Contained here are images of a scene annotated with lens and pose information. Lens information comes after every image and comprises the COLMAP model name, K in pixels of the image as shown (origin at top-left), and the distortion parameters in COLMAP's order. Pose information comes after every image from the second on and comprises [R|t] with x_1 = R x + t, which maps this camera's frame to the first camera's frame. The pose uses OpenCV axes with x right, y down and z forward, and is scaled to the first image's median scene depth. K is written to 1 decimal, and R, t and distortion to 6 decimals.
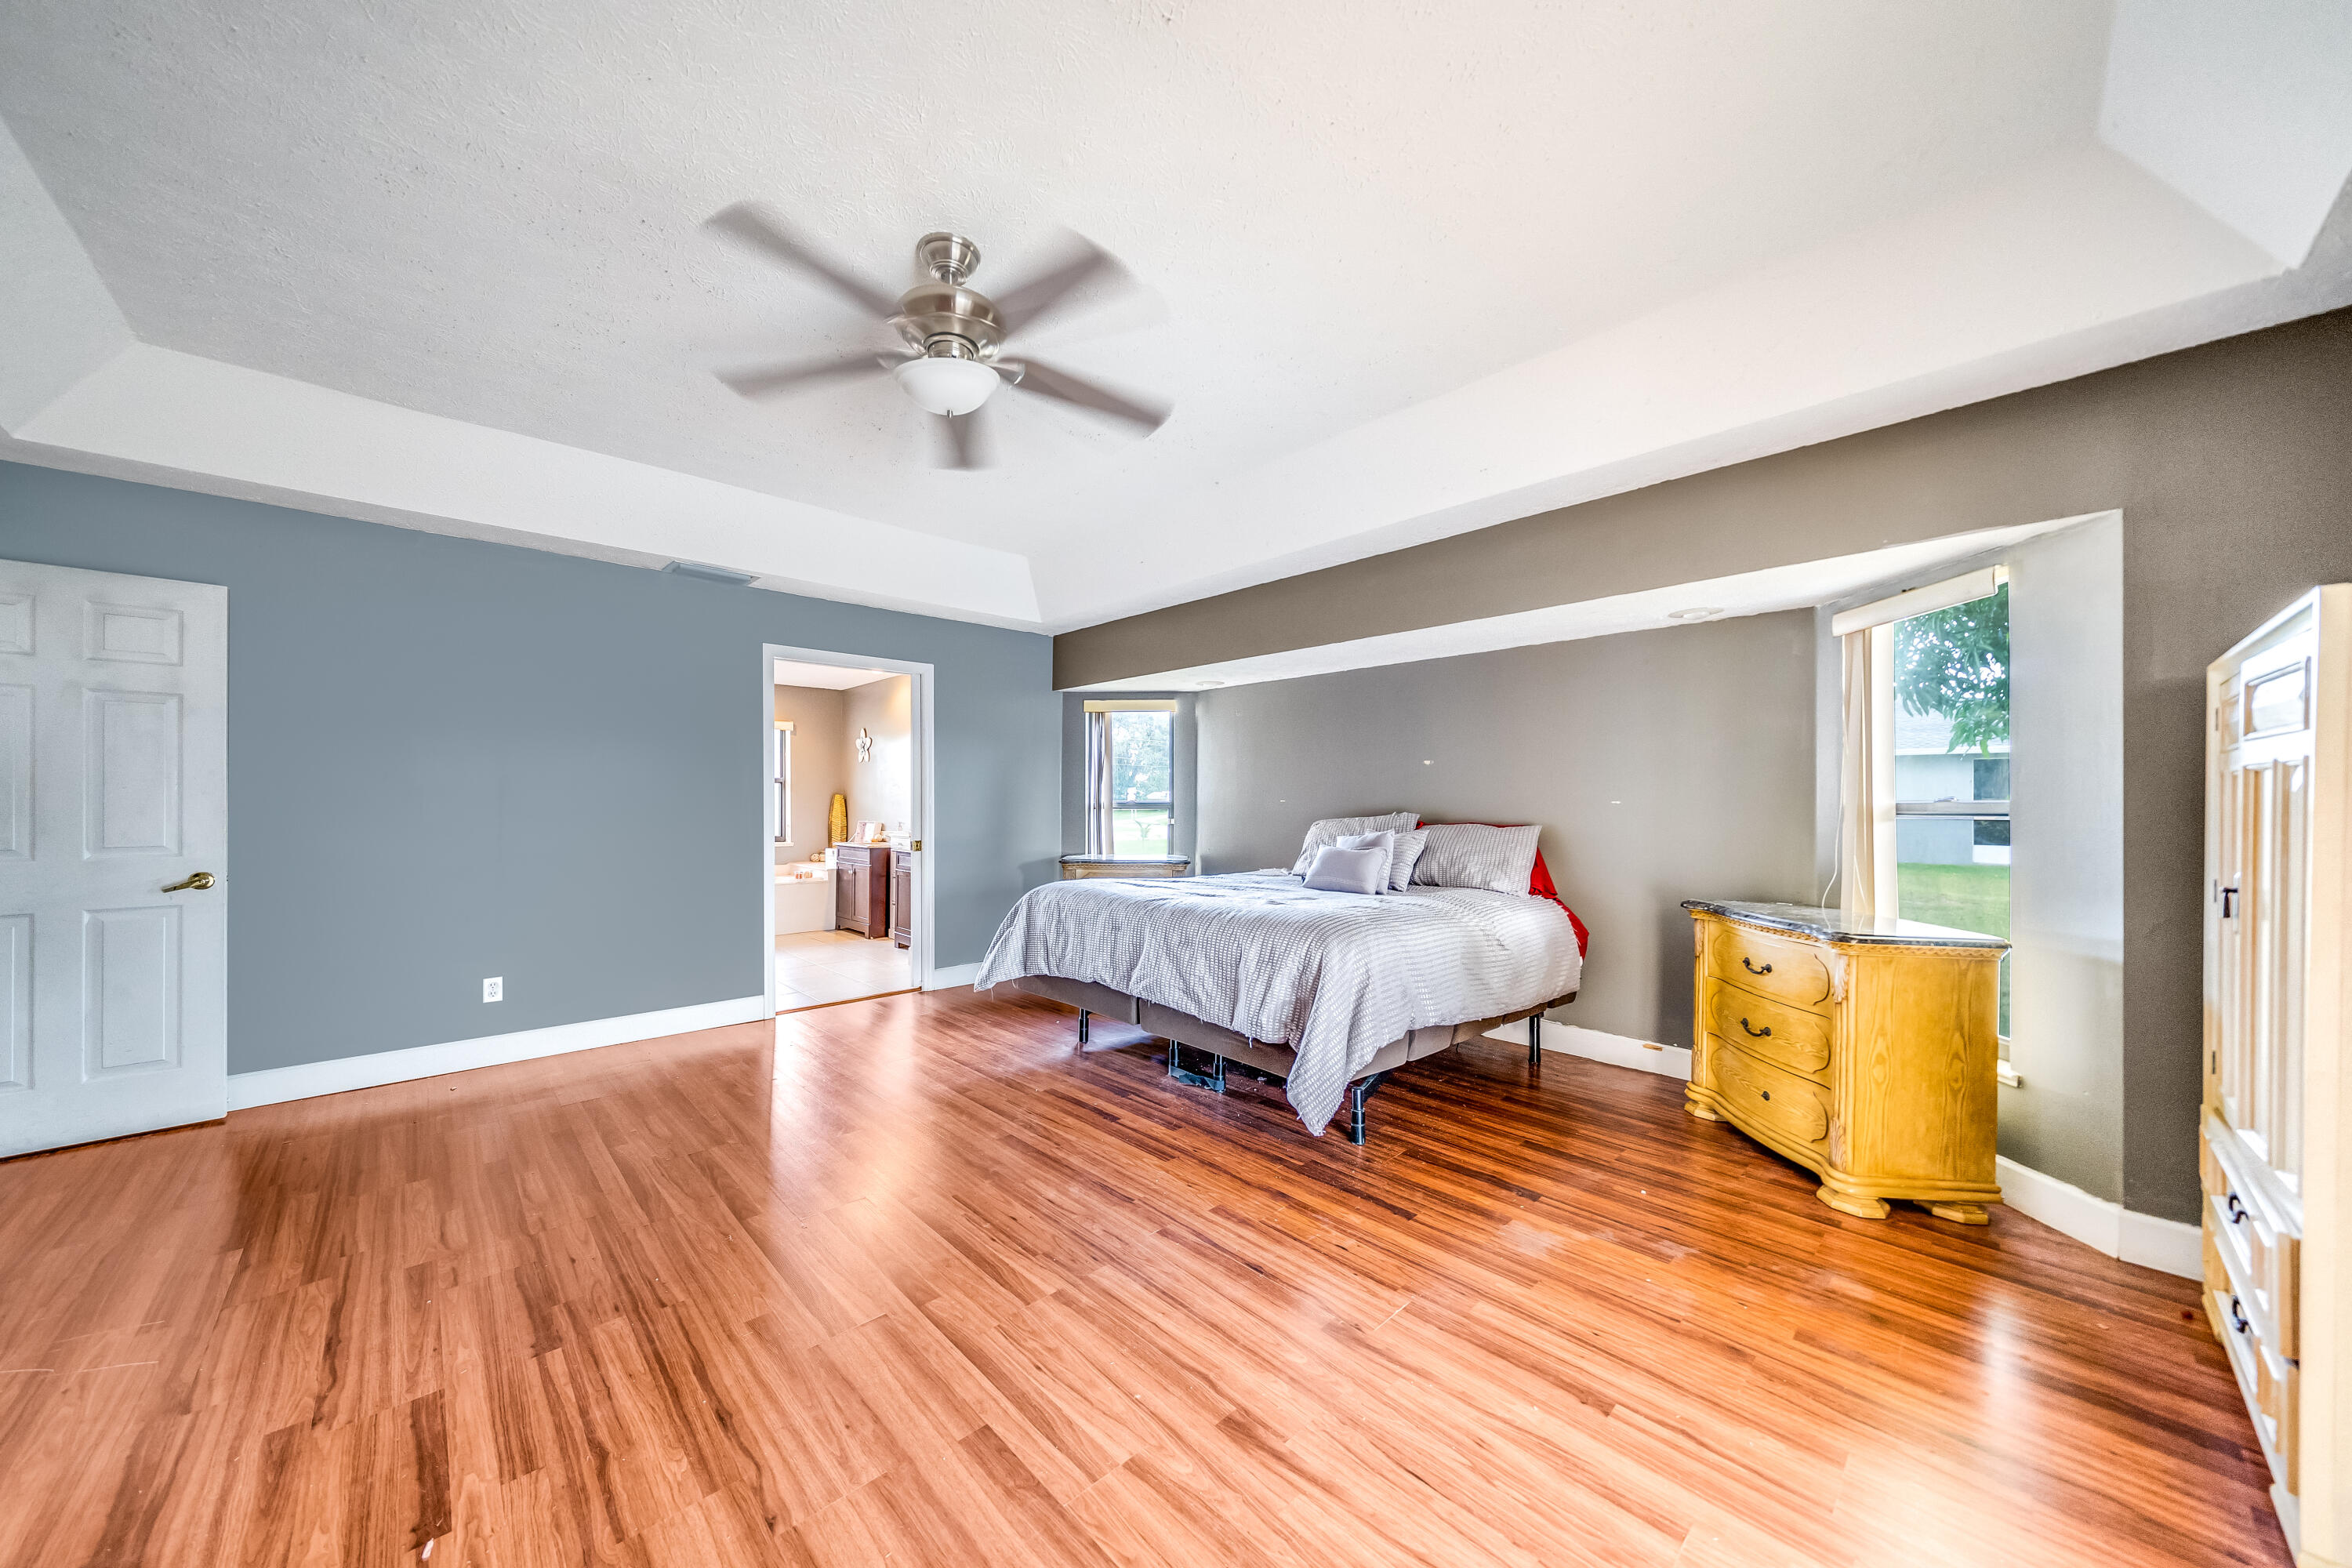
lens RADIAL K [[799.5, 0, 1167.0], [0, 799.5, 796.8], [0, 0, 1]] dist [-0.001248, 0.000065]
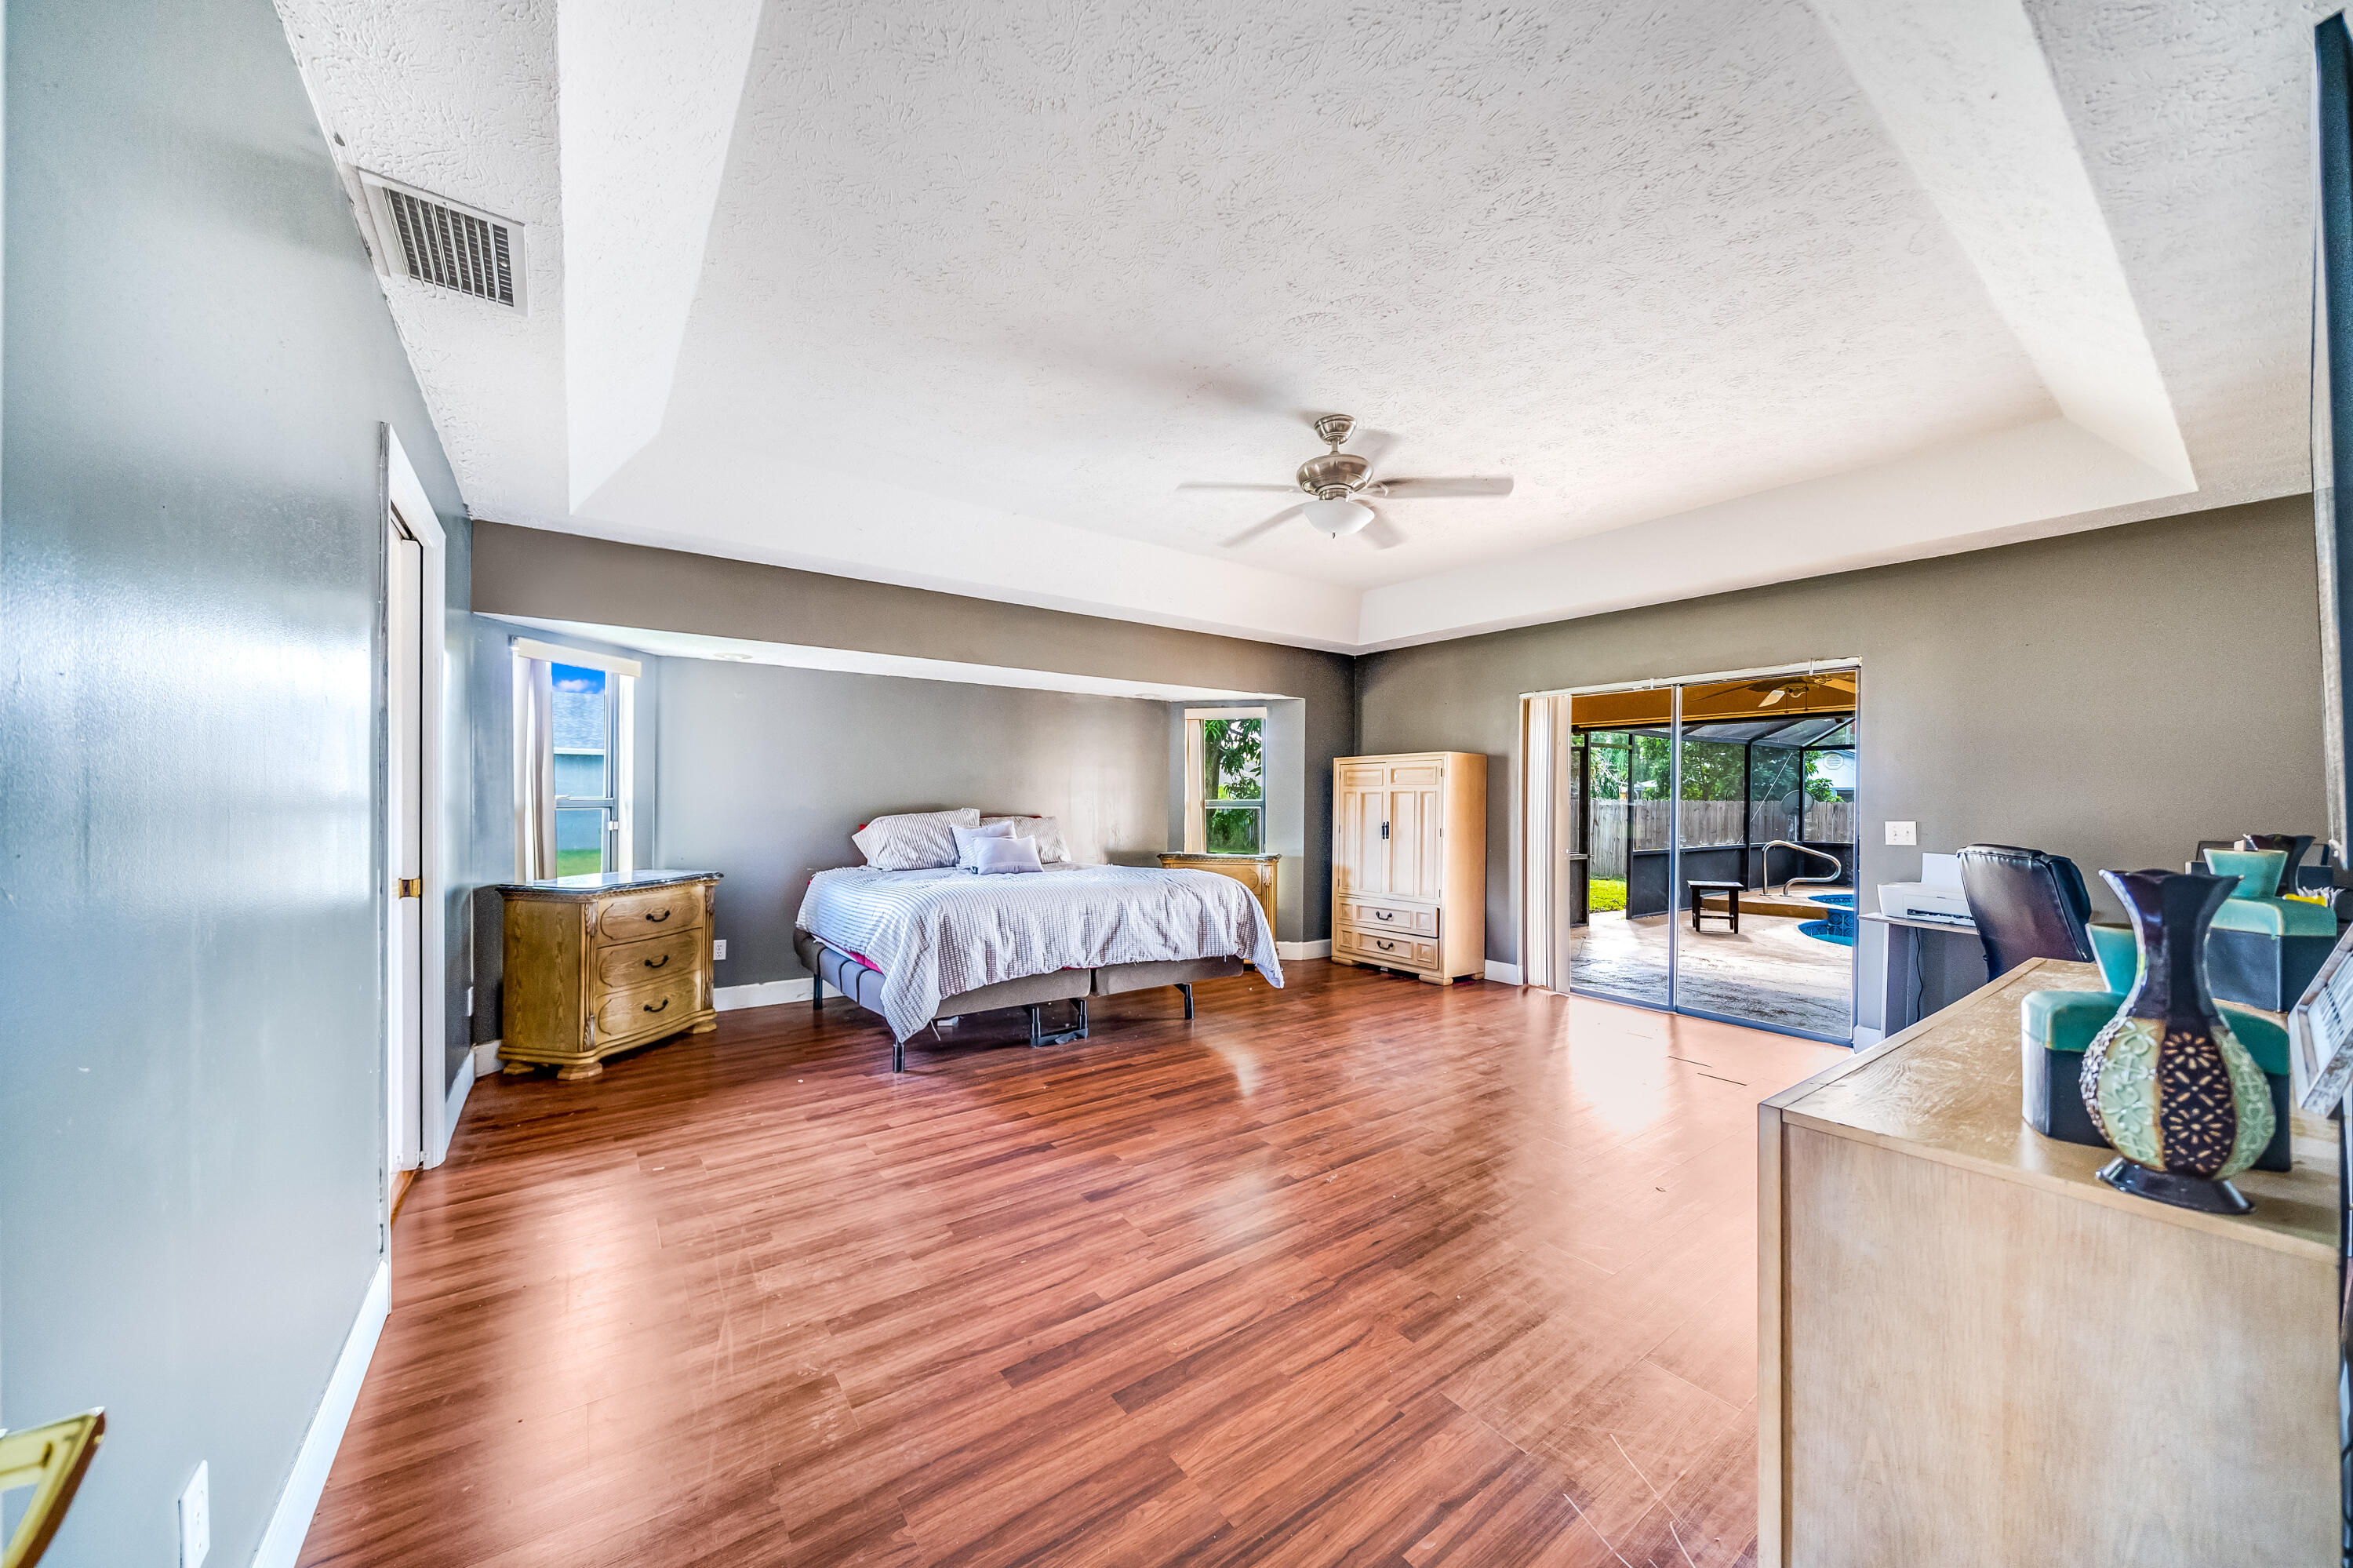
lens RADIAL K [[799.9, 0, 1166.9], [0, 799.9, 800.2], [0, 0, 1]] dist [-0.001248, 0.000065]
pose [[0.145148, -0.000560, 0.989410, -1.264132], [-0.011602, 0.999930, 0.002268, -0.001215], [-0.989342, -0.011808, 0.145131, 0.779825]]
